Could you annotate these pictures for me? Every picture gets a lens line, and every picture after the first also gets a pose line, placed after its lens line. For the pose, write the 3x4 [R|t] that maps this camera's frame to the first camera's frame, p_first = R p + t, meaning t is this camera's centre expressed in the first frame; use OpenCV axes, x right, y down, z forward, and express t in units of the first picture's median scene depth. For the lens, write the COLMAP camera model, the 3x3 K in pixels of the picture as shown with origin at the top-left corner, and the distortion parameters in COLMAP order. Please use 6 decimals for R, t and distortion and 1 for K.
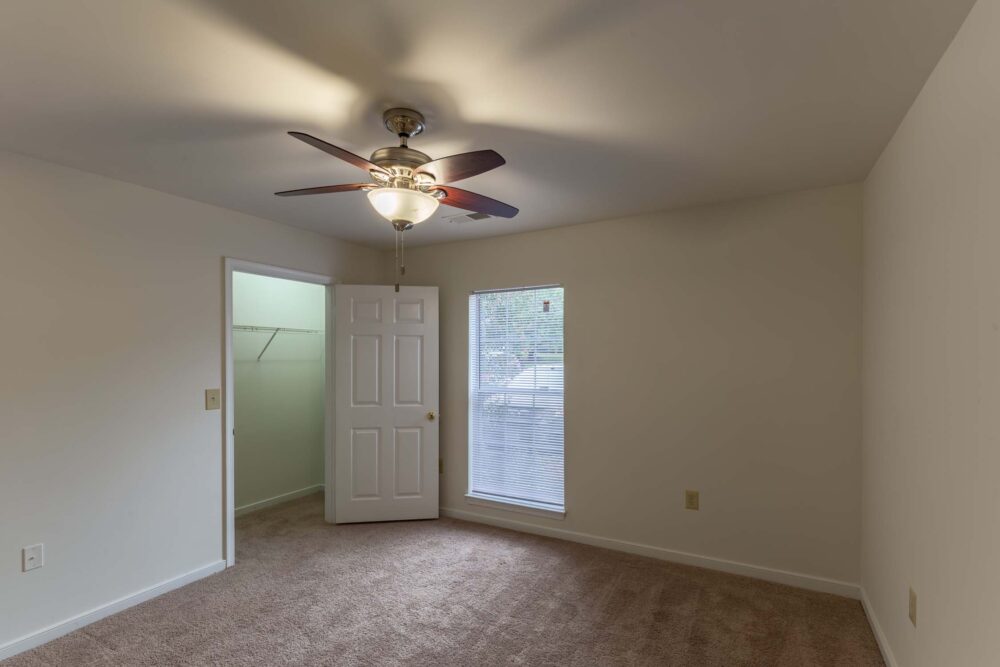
lens RADIAL K [[459.9, 0, 502.9], [0, 459.9, 355.5], [0, 0, 1]] dist [0.001088, -0.000031]
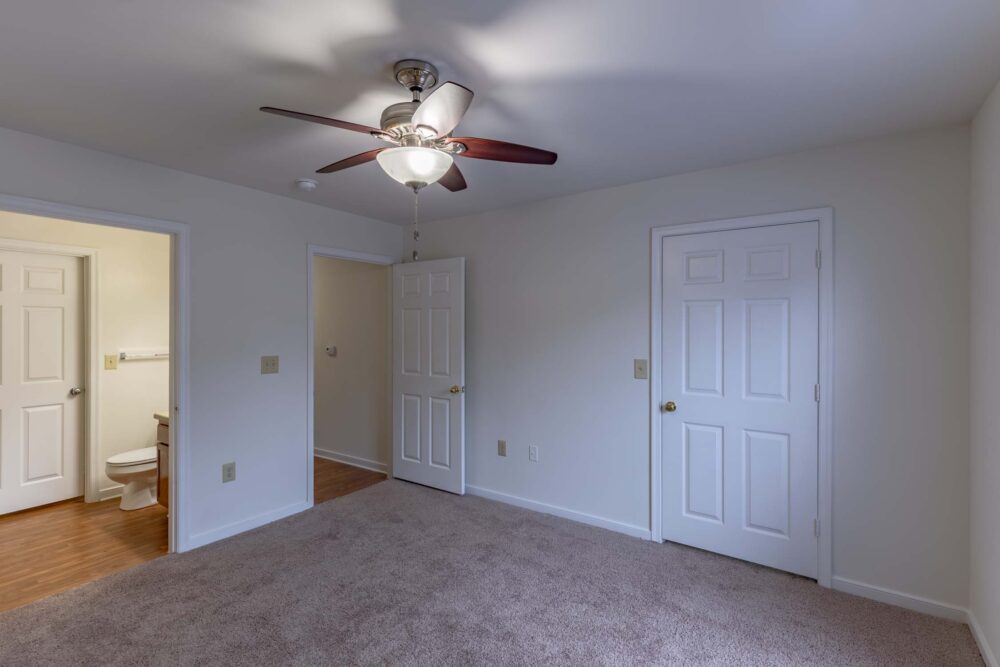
lens RADIAL K [[461.2, 0, 500.0], [0, 461.2, 333.5], [0, 0, 1]] dist [0.015749, 0.000095]
pose [[-0.092416, 0.016594, -0.995582, 0.574336], [-0.001328, 0.999858, 0.016789, -0.002755], [0.995720, 0.002874, -0.092381, 1.045159]]
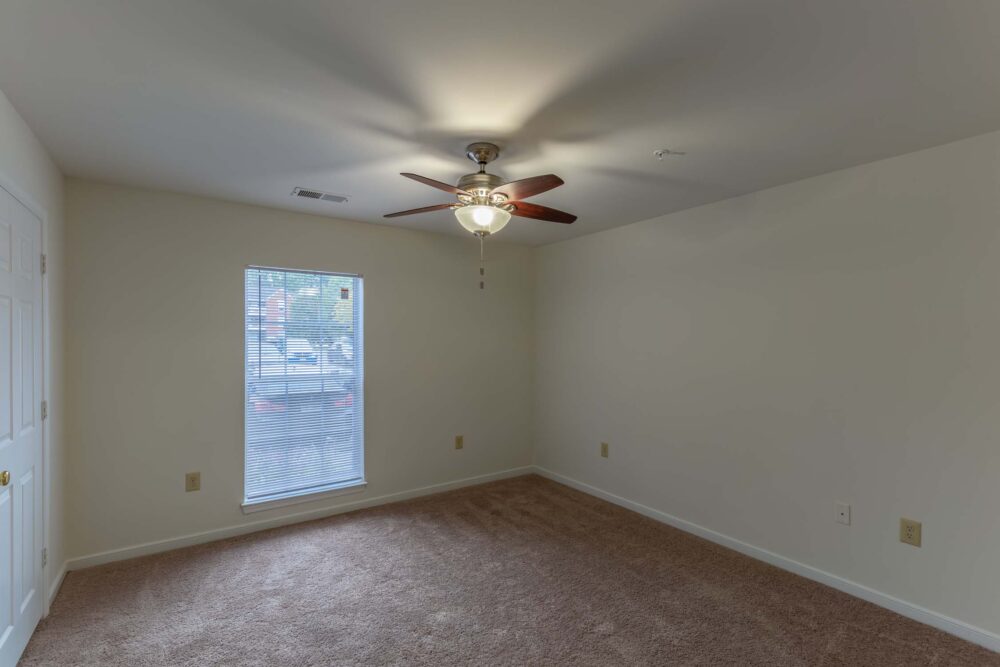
lens RADIAL K [[460.1, 0, 500.2], [0, 460.1, 339.2], [0, 0, 1]] dist [0.000396, 0.000115]
pose [[0.445810, 0.007583, 0.895096, -1.092162], [-0.001090, 0.999968, -0.007929, 0.008799], [-0.895127, 0.002559, 0.445804, 0.340193]]
